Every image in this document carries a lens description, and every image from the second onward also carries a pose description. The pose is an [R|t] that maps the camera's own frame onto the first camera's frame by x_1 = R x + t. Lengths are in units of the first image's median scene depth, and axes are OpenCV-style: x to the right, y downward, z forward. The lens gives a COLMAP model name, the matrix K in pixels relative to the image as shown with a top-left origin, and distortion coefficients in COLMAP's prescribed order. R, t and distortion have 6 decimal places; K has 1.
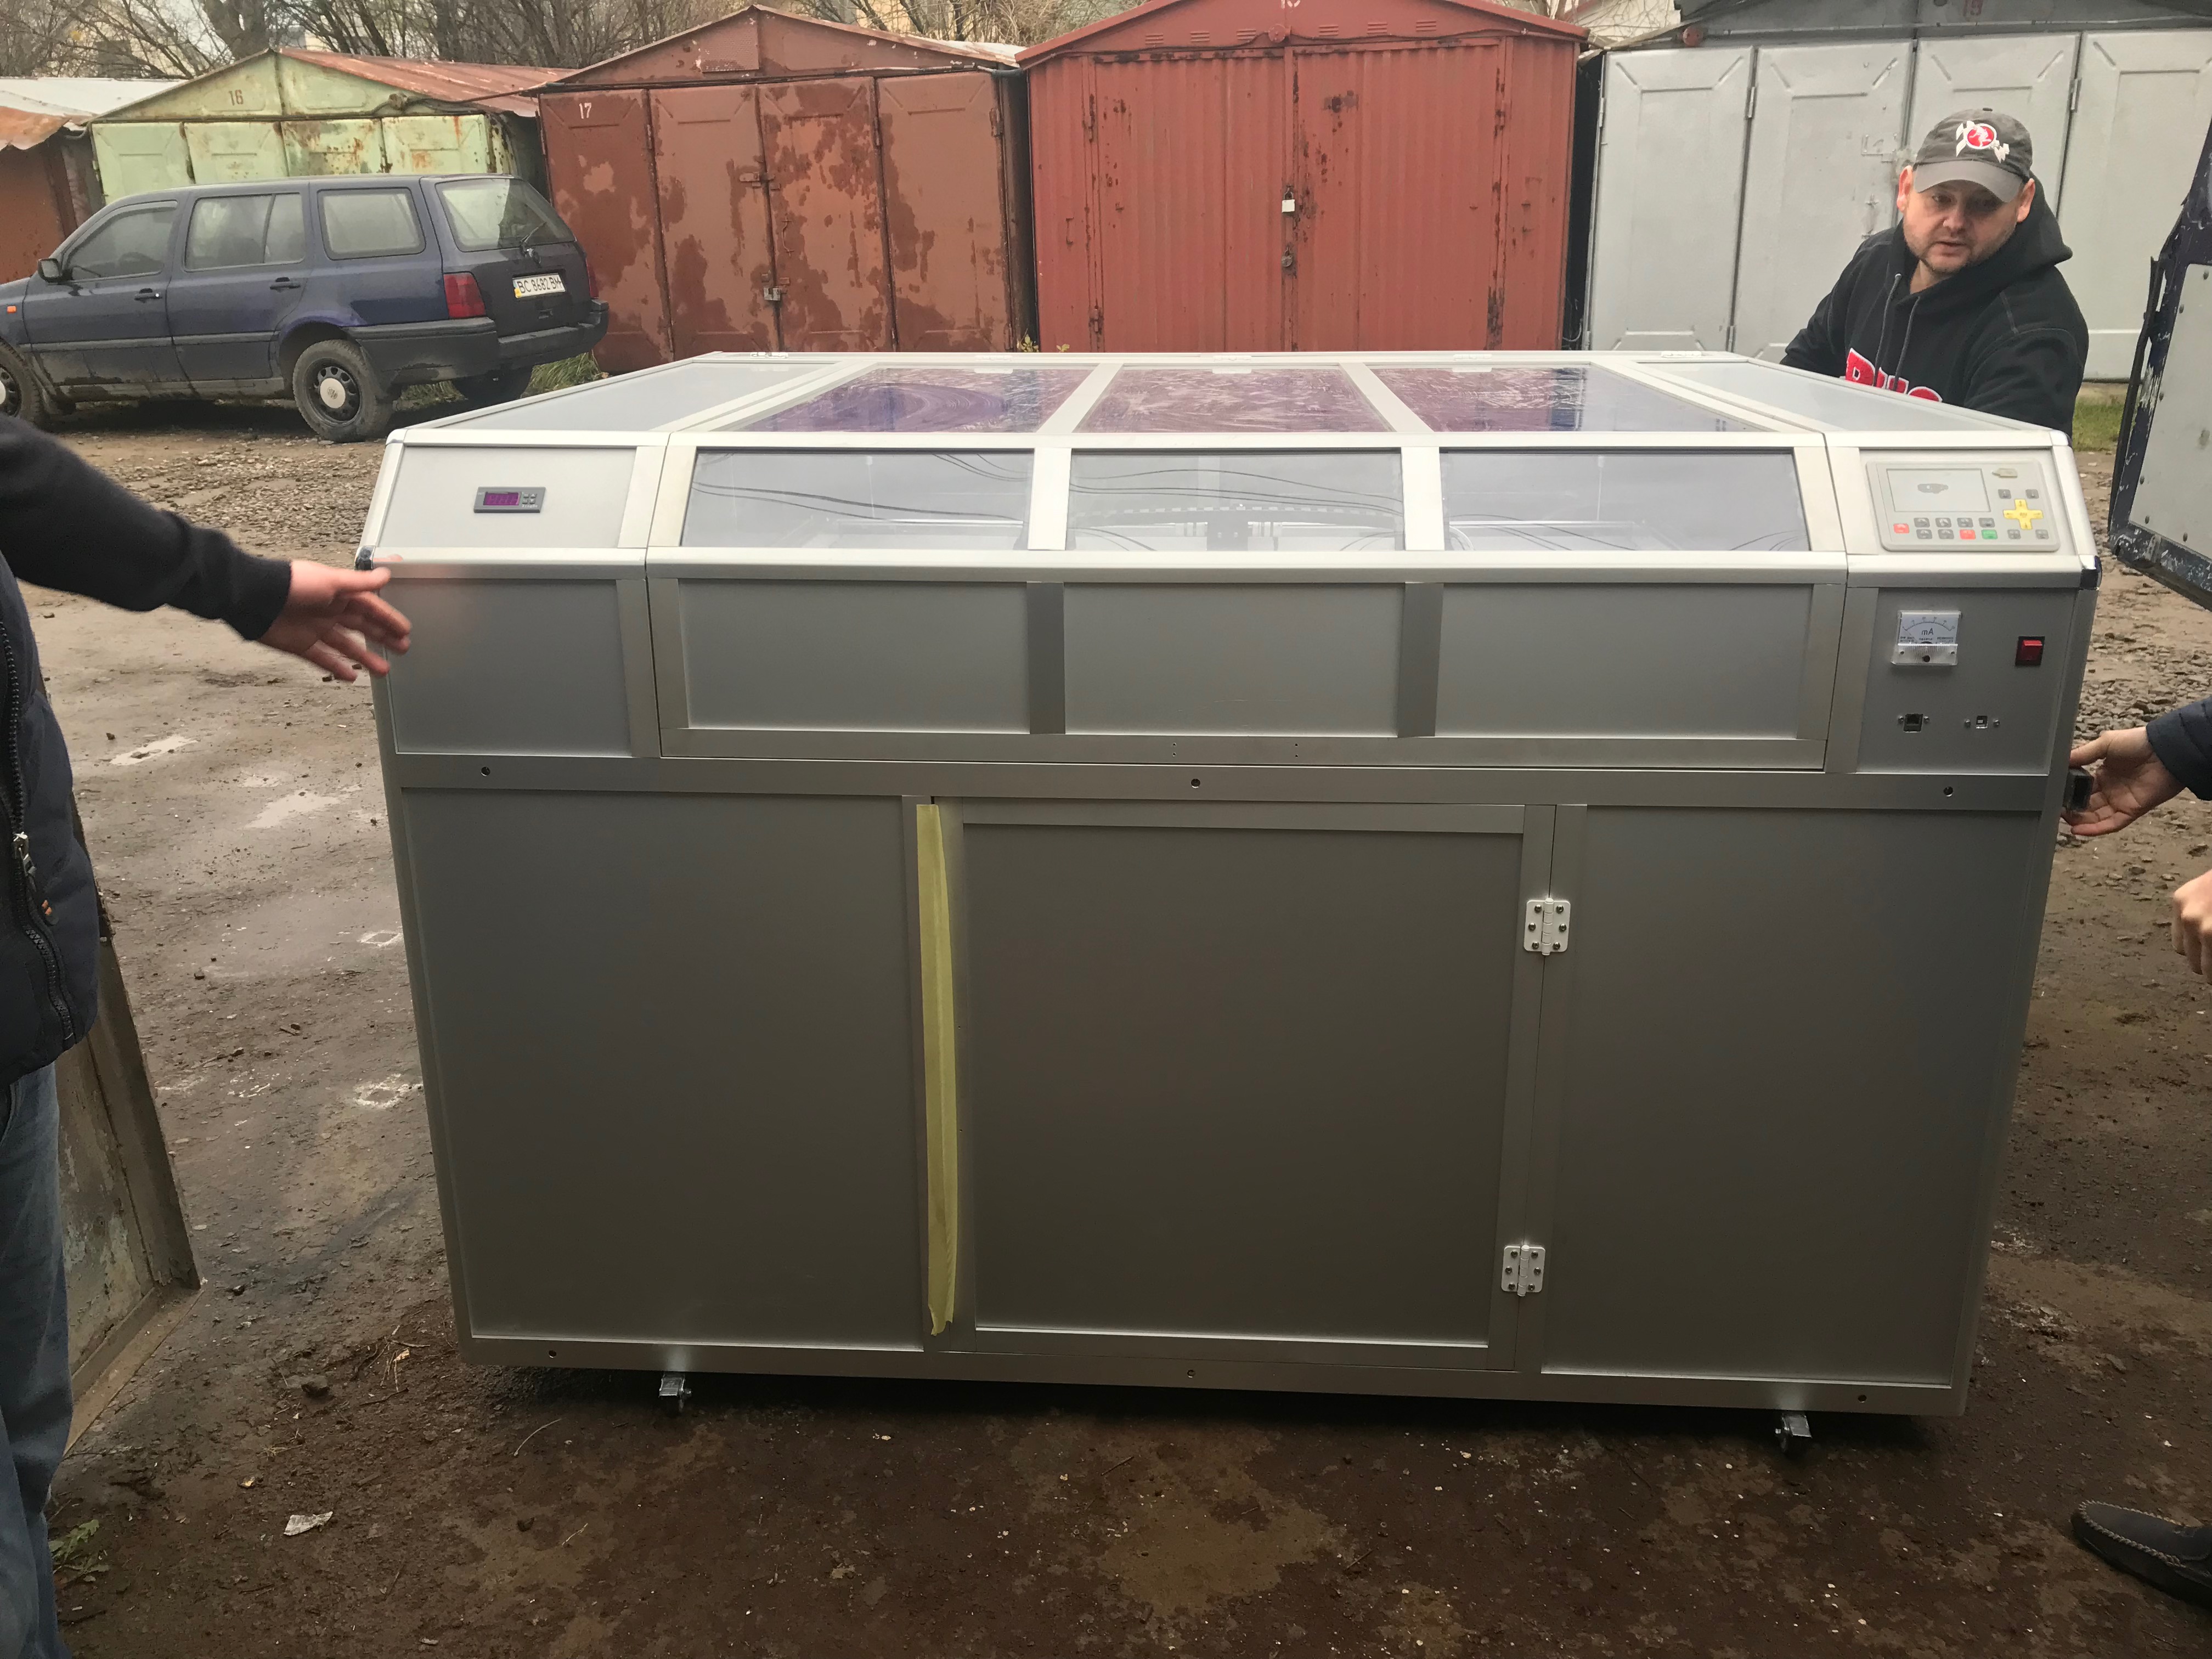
lens RADIAL K [[1828.9, 0, 1098.1], [0, 1828.9, 840.5], [0, 0, 1]] dist [0.025130, -0.038590]
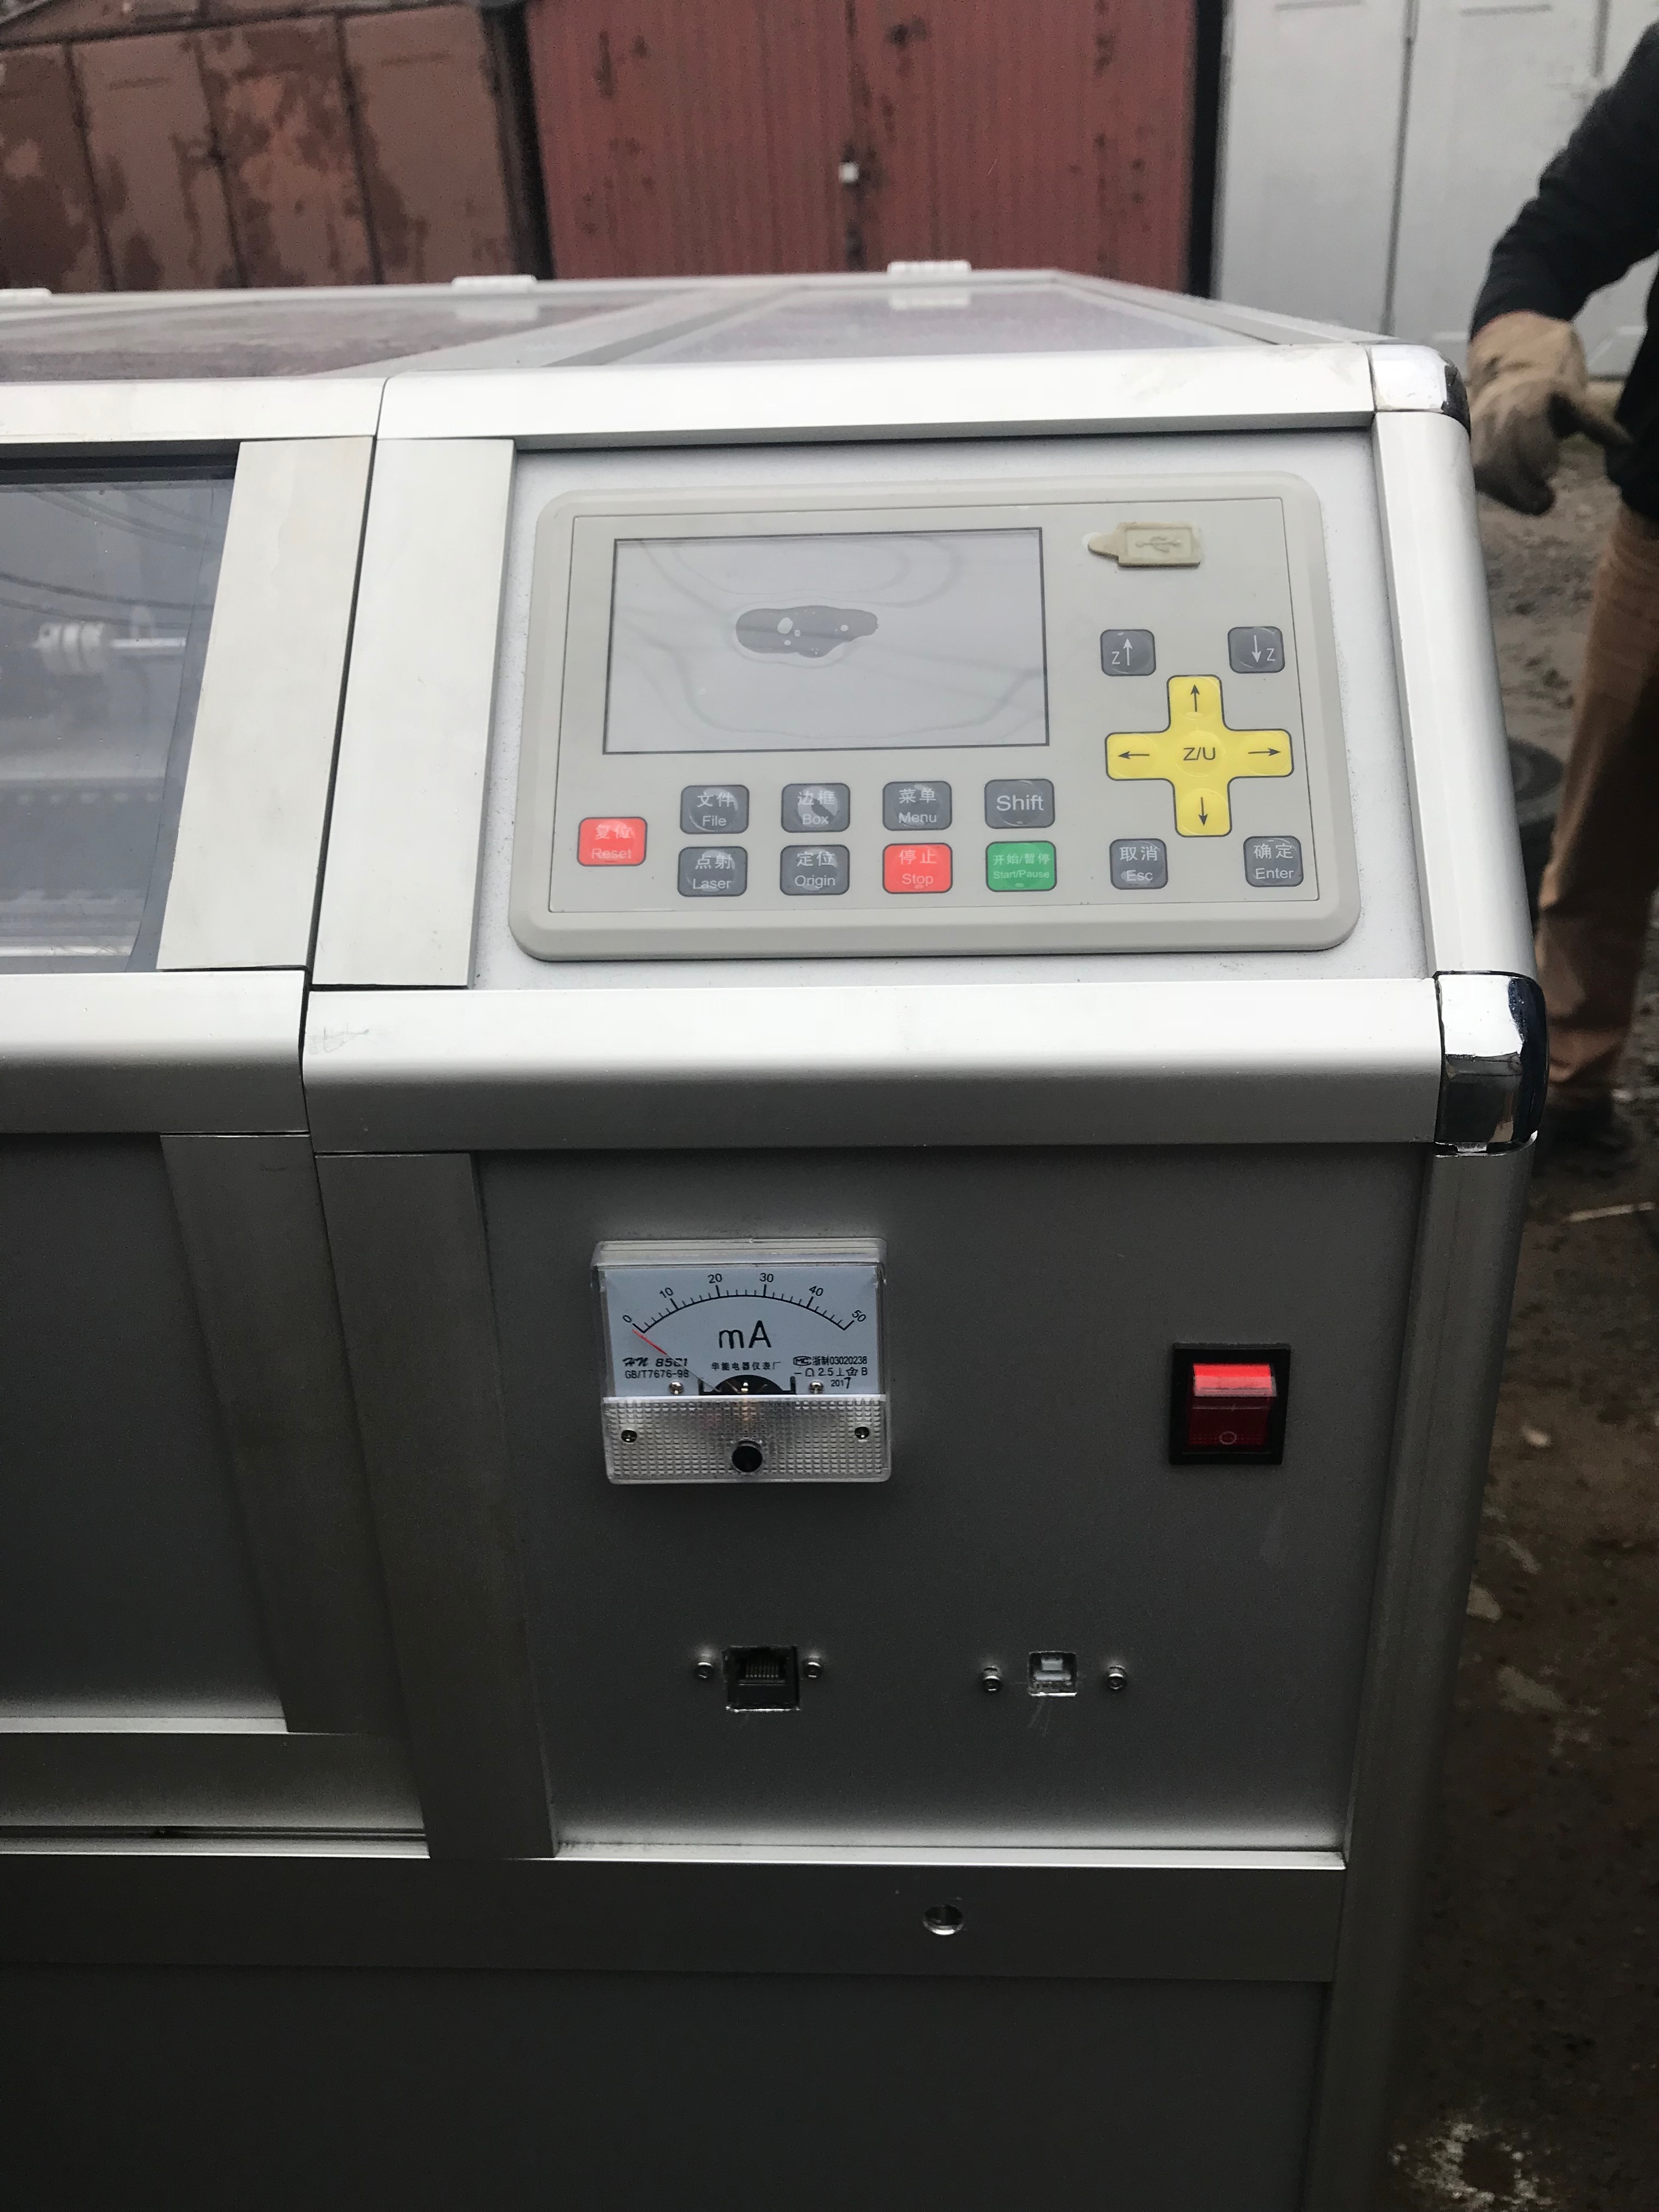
lens RADIAL K [[1828.9, 0, 896.2], [0, 1828.9, 1117.0], [0, 0, 1]] dist [0.025130, -0.038590]
pose [[0.999131, -0.031885, 0.026833, 0.090681], [0.028458, 0.992412, 0.119623, -0.031926], [-0.030443, -0.118755, 0.992457, 0.155050]]
